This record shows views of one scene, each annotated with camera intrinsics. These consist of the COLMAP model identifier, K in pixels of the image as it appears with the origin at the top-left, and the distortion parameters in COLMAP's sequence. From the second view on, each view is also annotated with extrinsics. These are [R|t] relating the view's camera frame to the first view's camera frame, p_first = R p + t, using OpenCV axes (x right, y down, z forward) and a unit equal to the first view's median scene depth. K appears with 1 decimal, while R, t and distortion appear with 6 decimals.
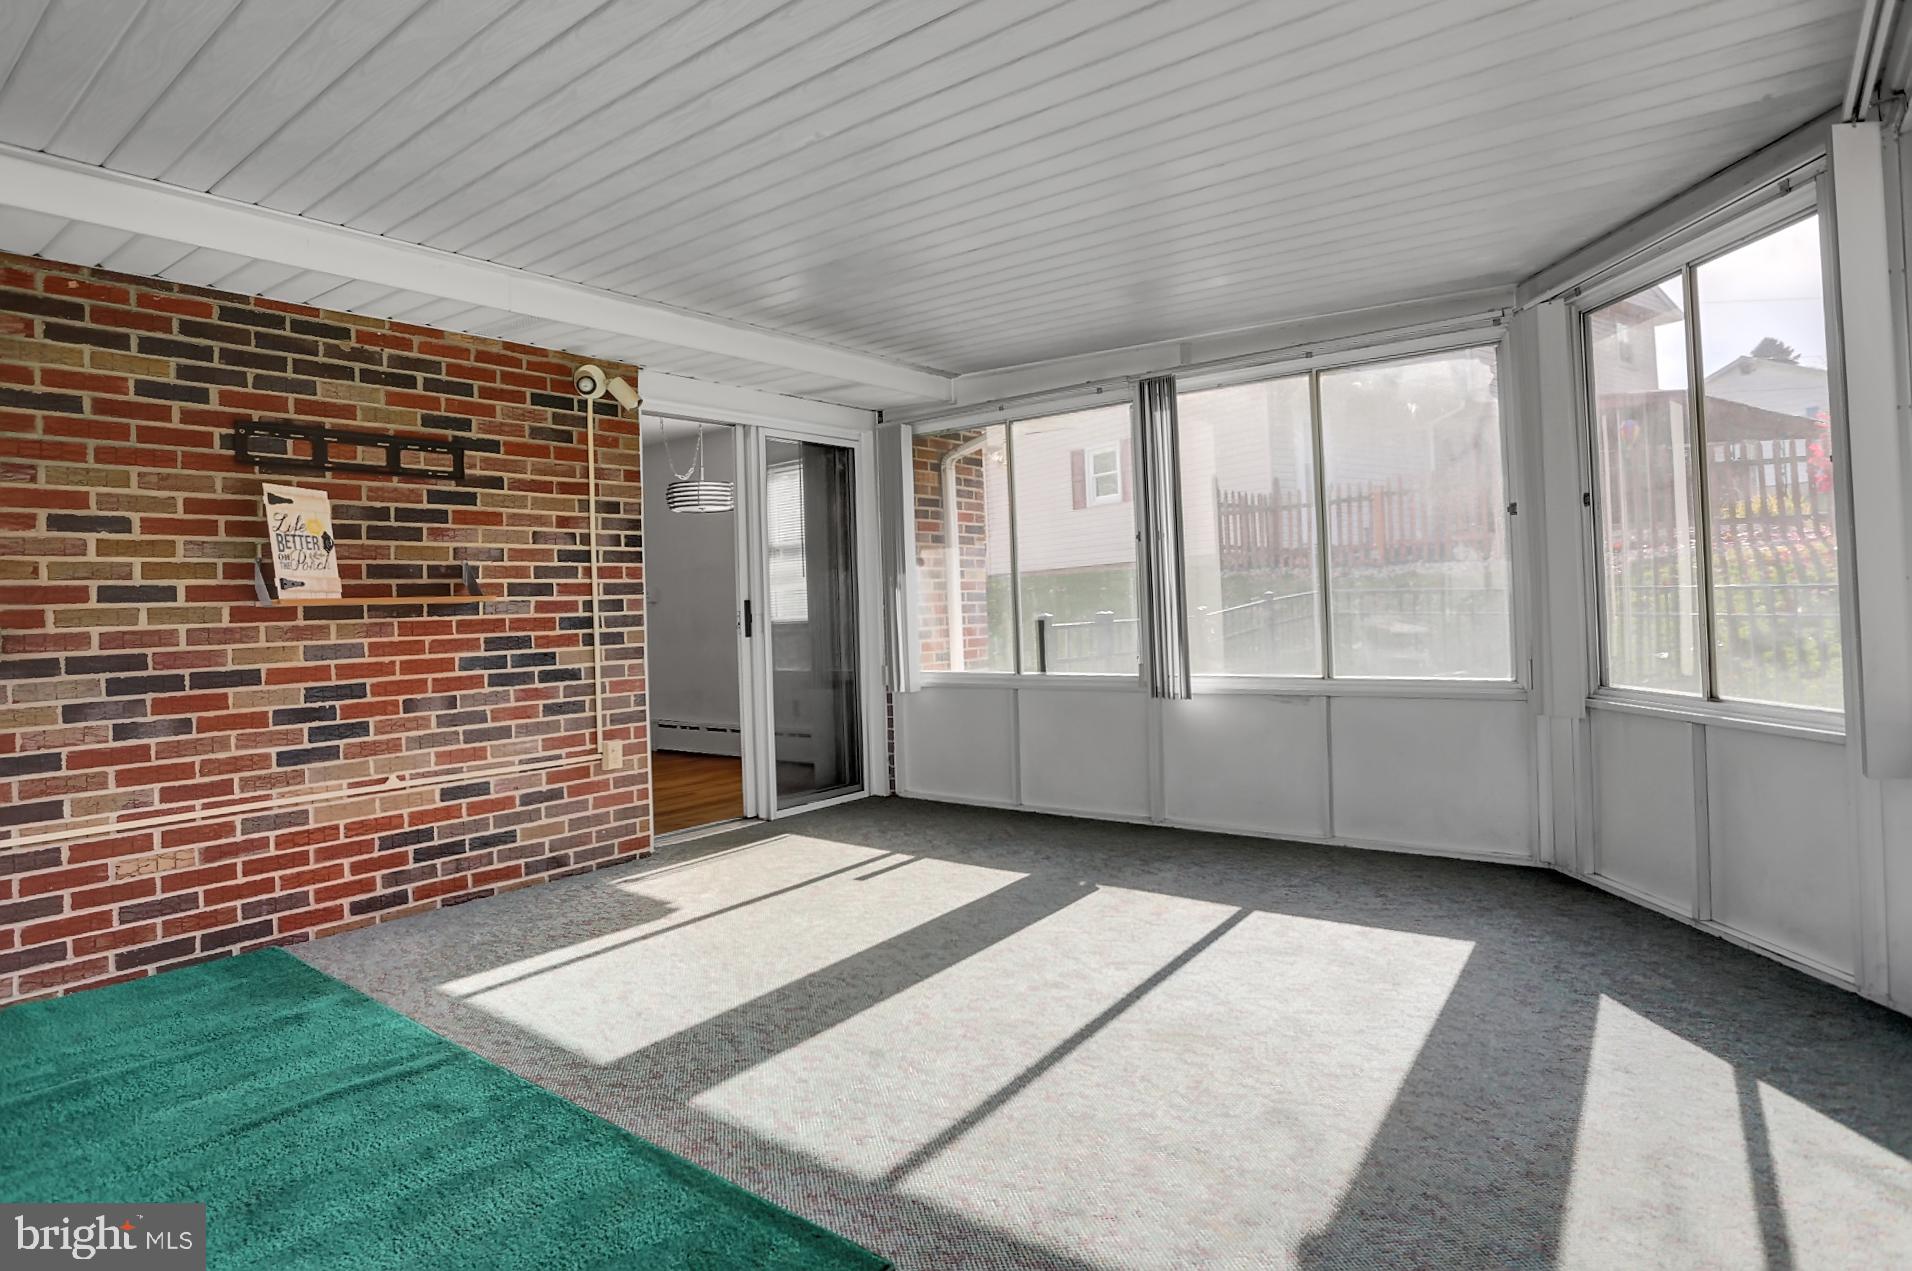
lens RADIAL K [[967.4, 0, 913.7], [0, 967.4, 607.9], [0, 0, 1]] dist [-0.063128, 0.026157]
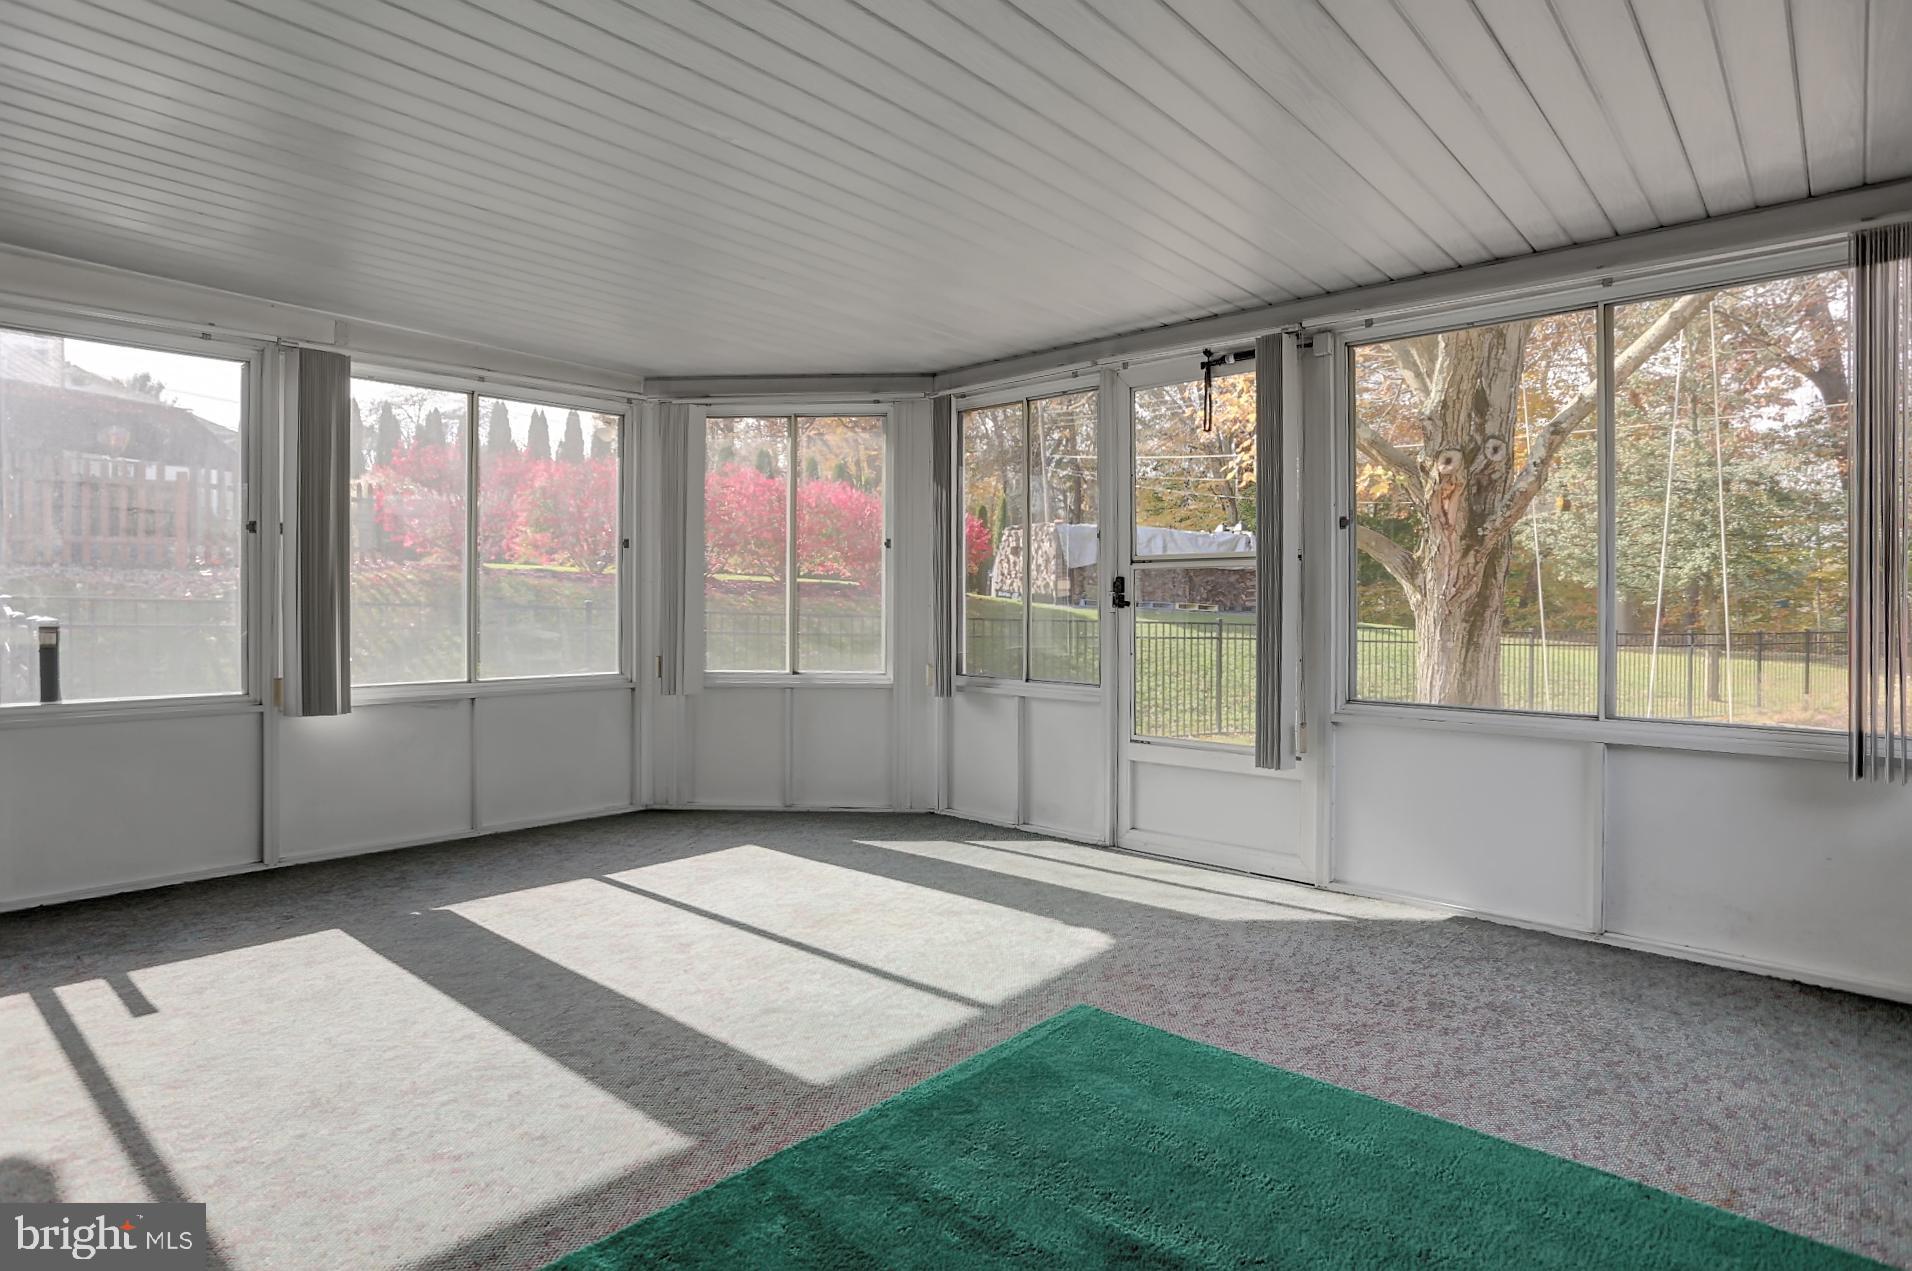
lens RADIAL K [[967.4, 0, 959.6], [0, 967.4, 618.0], [0, 0, 1]] dist [-0.063128, 0.026157]
pose [[0.104681, 0.018993, 0.994324, -0.910419], [-0.007431, 0.999805, -0.018316, 0.029131], [-0.994478, -0.005472, 0.104801, 0.550199]]
